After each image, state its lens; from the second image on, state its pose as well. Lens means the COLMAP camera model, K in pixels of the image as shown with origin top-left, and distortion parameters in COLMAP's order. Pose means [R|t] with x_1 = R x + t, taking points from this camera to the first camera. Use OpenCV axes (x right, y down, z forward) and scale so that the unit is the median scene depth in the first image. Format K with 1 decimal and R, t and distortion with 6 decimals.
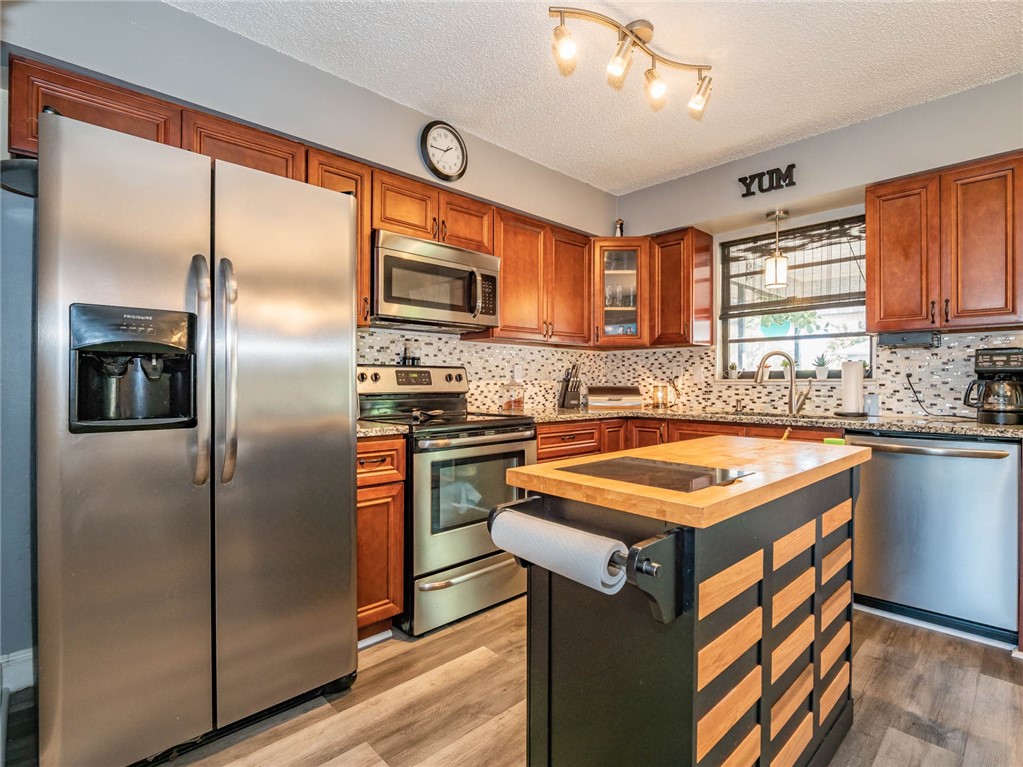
lens RADIAL K [[510.5, 0, 503.6], [0, 510.5, 385.0], [0, 0, 1]] dist [0.000677, -0.011852]
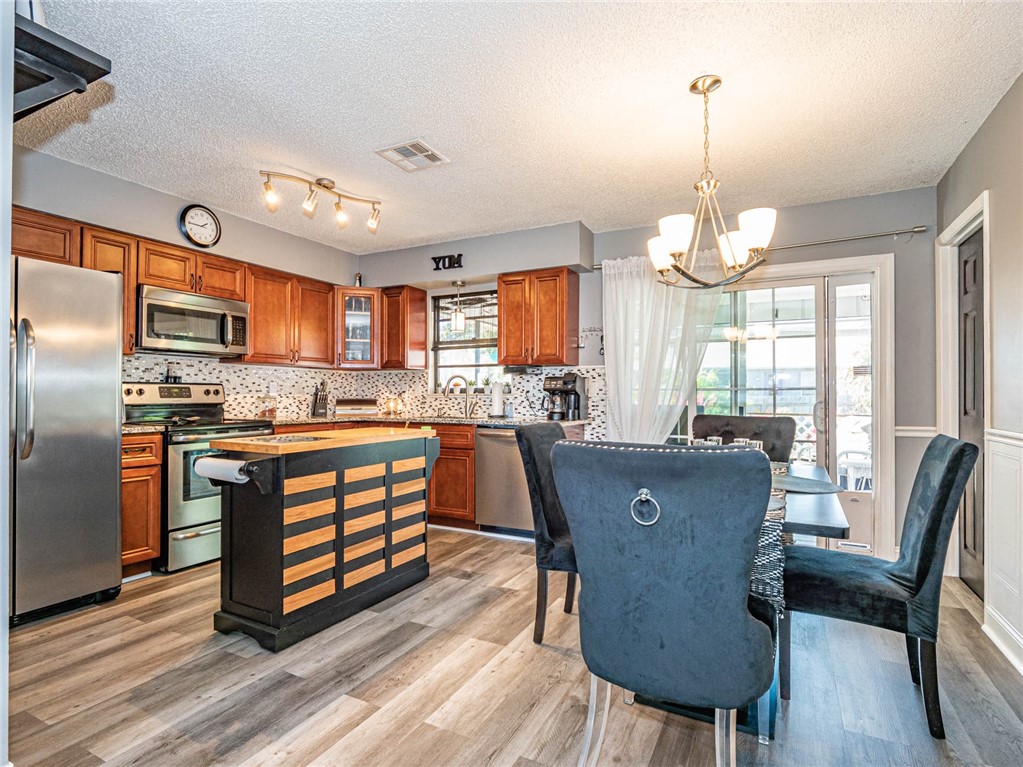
lens RADIAL K [[527.3, 0, 509.0], [0, 527.3, 392.4], [0, 0, 1]] dist [-0.003160, -0.008982]
pose [[0.941359, 0.003038, 0.337392, 0.170671], [0.000325, 0.999951, -0.009910, -0.000090], [-0.337405, 0.009439, 0.941312, -0.543055]]
